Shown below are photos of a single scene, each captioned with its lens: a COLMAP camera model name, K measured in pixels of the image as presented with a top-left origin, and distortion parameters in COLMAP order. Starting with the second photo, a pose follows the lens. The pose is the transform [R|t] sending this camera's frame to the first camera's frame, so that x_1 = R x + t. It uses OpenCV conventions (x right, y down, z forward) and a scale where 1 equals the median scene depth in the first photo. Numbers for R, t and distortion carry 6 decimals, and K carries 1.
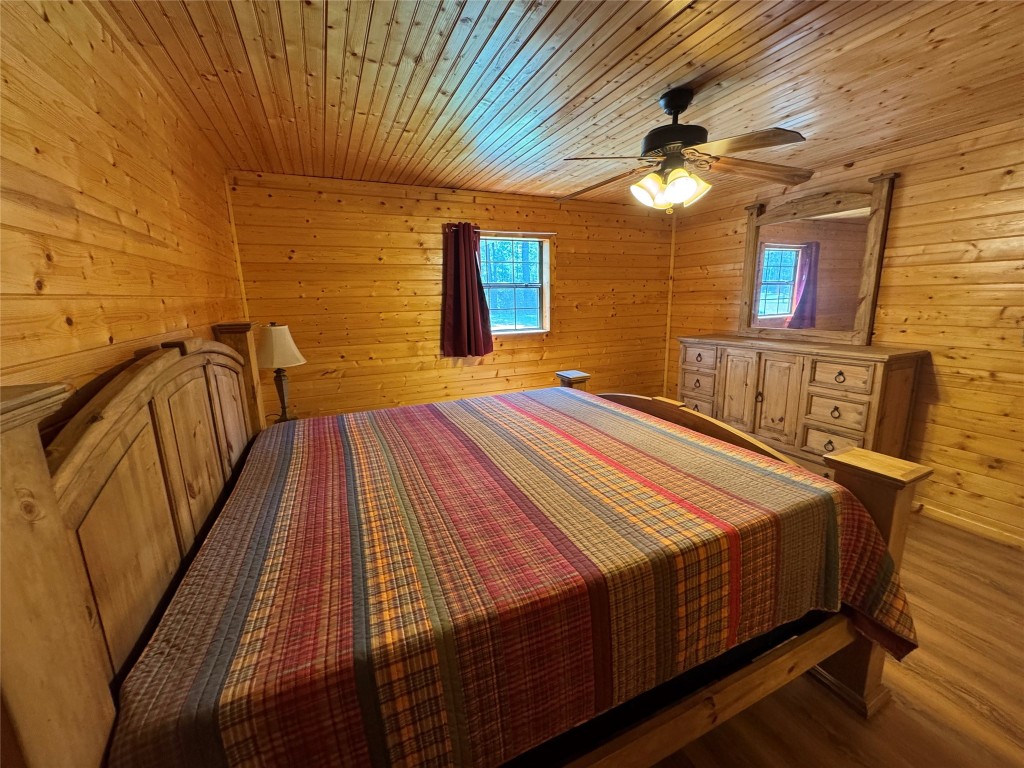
lens RADIAL K [[409.8, 0, 506.6], [0, 409.8, 378.9], [0, 0, 1]] dist [-0.005521, 0.001338]
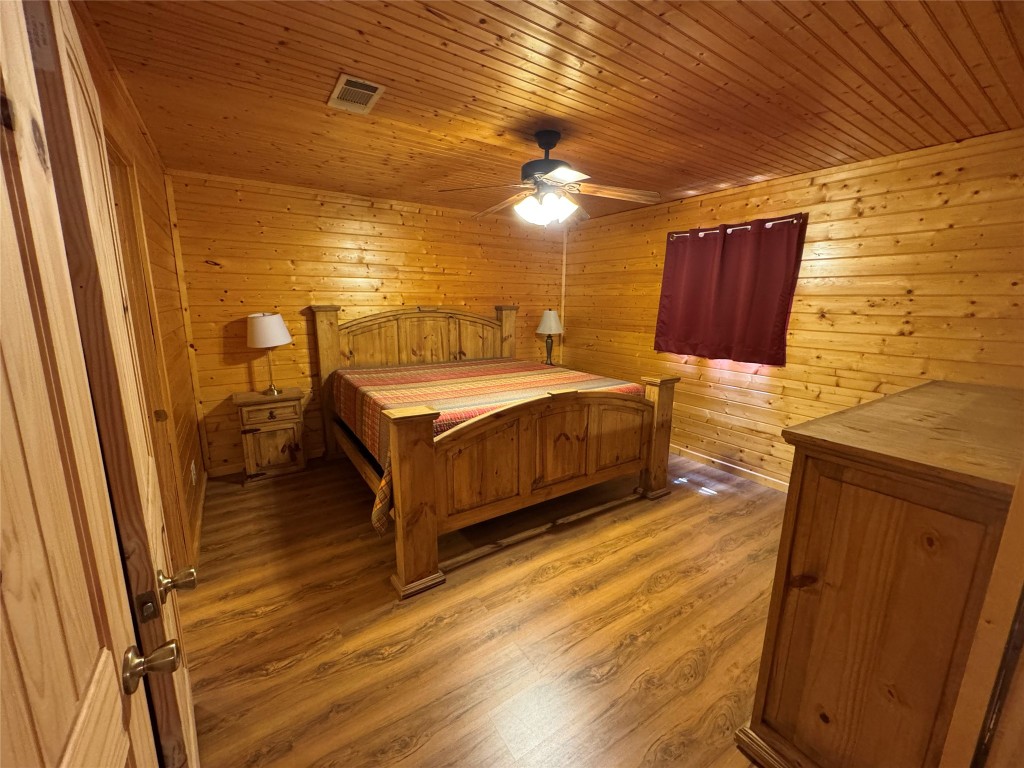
lens RADIAL K [[409.8, 0, 515.0], [0, 409.8, 379.7], [0, 0, 1]] dist [-0.005521, 0.001338]
pose [[0.176082, 0.204601, -0.962878, 0.992924], [-0.220366, 0.961529, 0.164016, -0.082292], [0.959392, 0.183306, 0.214395, 0.440215]]
